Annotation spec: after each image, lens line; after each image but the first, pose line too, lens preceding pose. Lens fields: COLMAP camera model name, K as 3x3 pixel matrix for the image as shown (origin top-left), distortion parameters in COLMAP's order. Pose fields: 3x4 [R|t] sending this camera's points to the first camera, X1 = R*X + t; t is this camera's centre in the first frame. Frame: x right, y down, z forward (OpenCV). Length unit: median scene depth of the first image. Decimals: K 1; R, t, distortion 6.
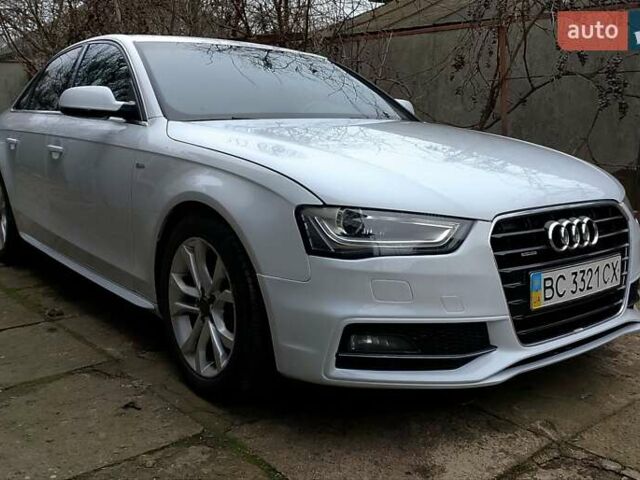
lens RADIAL K [[639.5, 0, 320.0], [0, 639.5, 240.0], [0, 0, 1]] dist [0.040334, -0.020379]
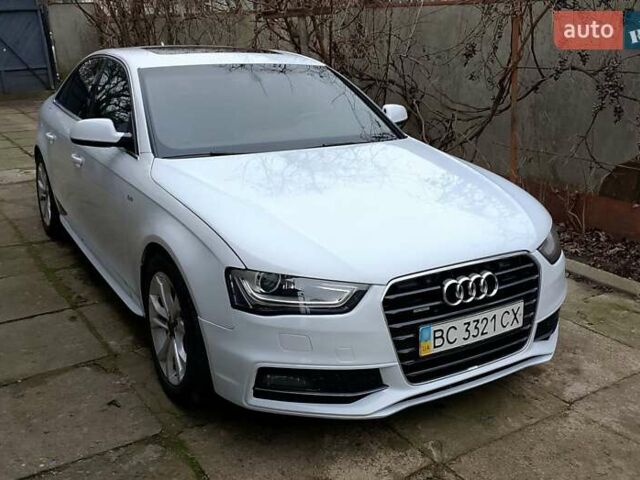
lens RADIAL K [[642.1, 0, 312.0], [0, 642.1, 240.6], [0, 0, 1]] dist [0.052330, 0.000656]
pose [[0.991709, 0.034480, -0.123794, 0.255747], [-0.019609, 0.992653, 0.119398, -0.233643], [0.127001, -0.115981, 0.985099, -0.178631]]
